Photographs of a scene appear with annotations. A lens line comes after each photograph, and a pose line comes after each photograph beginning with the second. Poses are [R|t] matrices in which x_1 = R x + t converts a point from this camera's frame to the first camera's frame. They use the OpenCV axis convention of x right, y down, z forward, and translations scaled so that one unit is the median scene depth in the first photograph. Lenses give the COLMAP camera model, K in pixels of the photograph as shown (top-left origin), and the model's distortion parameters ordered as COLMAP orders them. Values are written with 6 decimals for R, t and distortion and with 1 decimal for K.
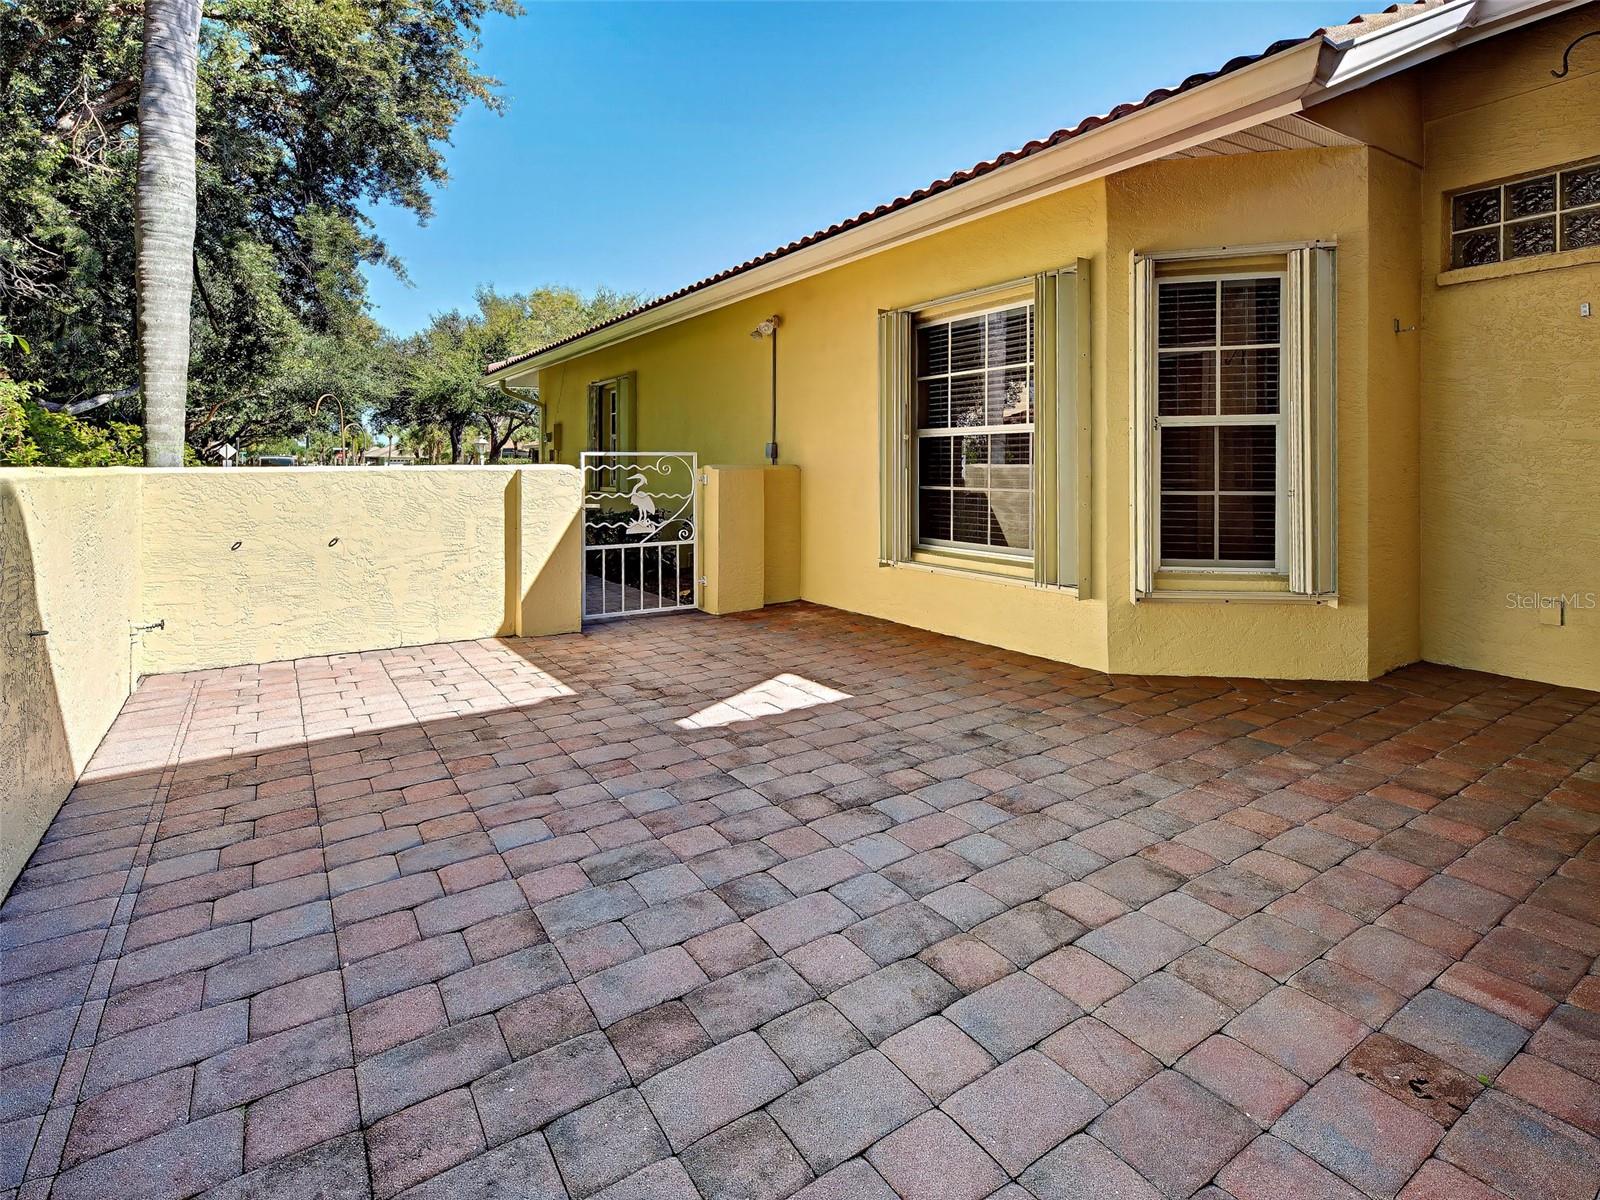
lens RADIAL K [[753.8, 0, 788.2], [0, 753.8, 532.8], [0, 0, 1]] dist [0.013954, -0.006561]
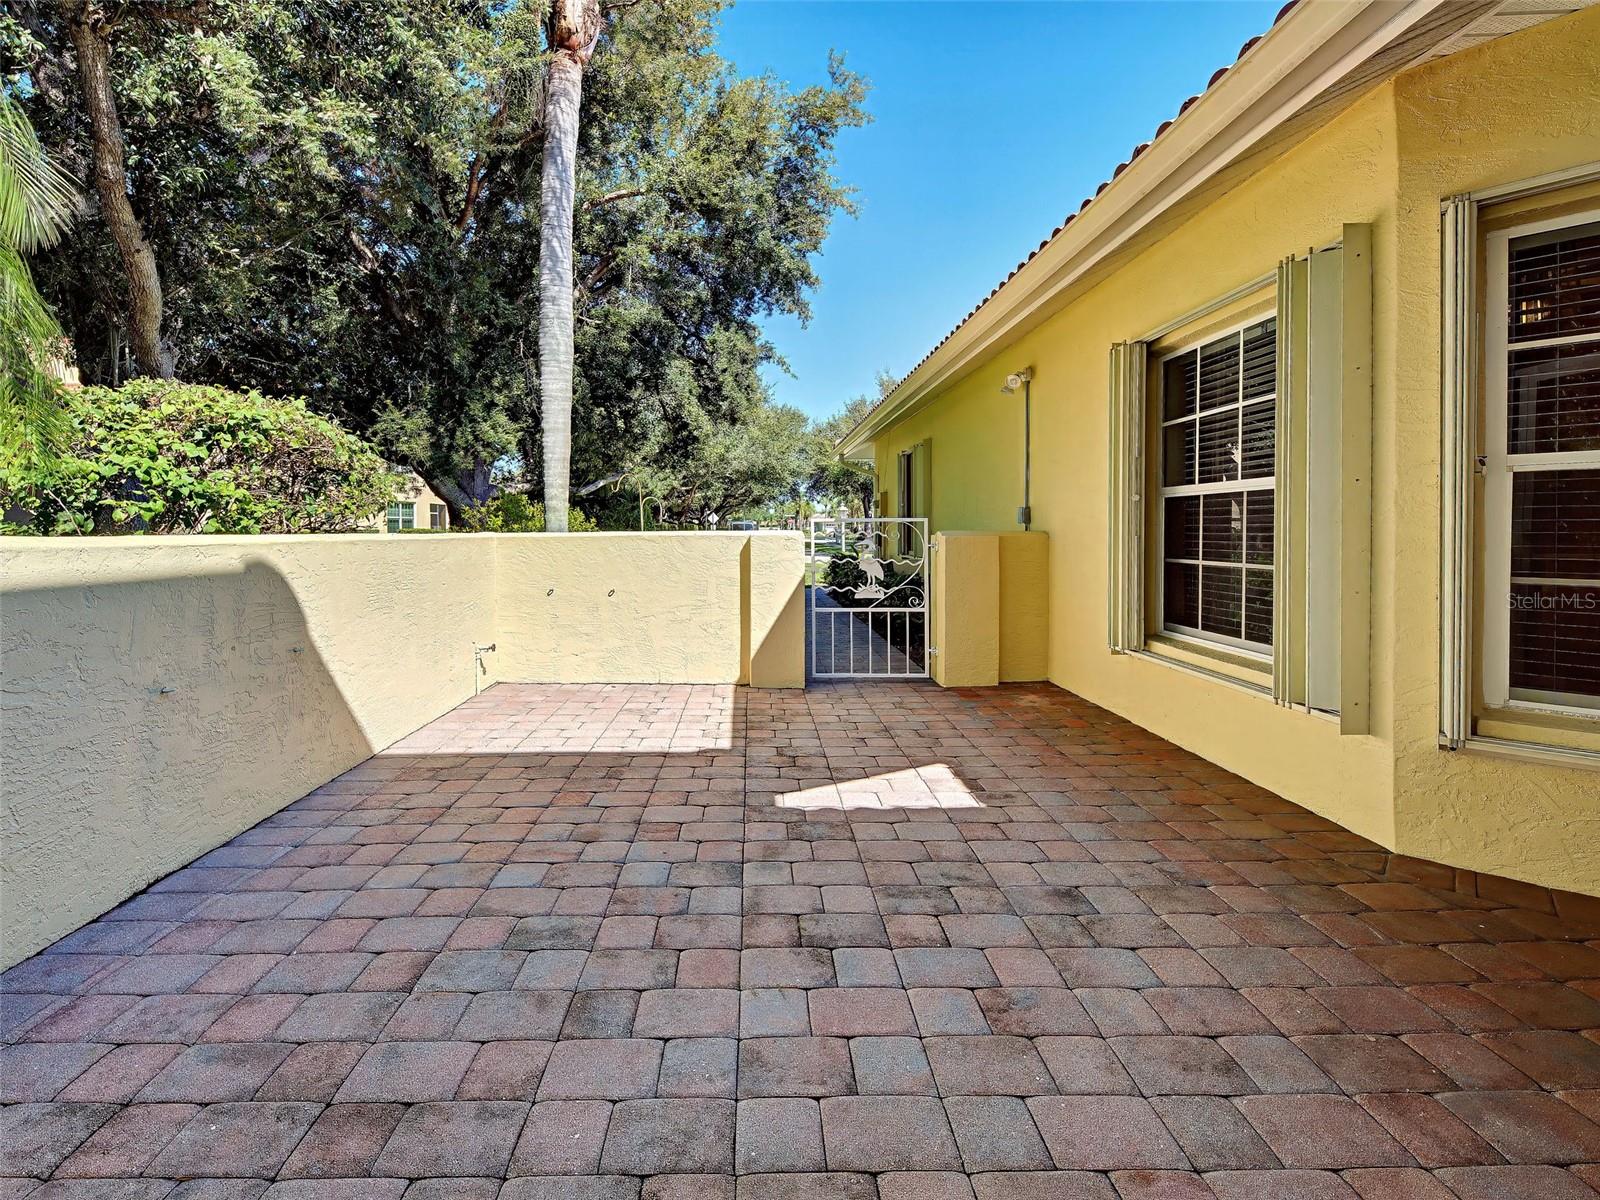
lens RADIAL K [[696.9, 0, 769.3], [0, 696.9, 587.8], [0, 0, 1]] dist [0.020715, -0.011518]
pose [[0.851755, 0.044571, -0.522040, 0.220063], [-0.047234, 0.998850, 0.008214, -0.018271], [0.521806, 0.017662, 0.852881, 0.157733]]
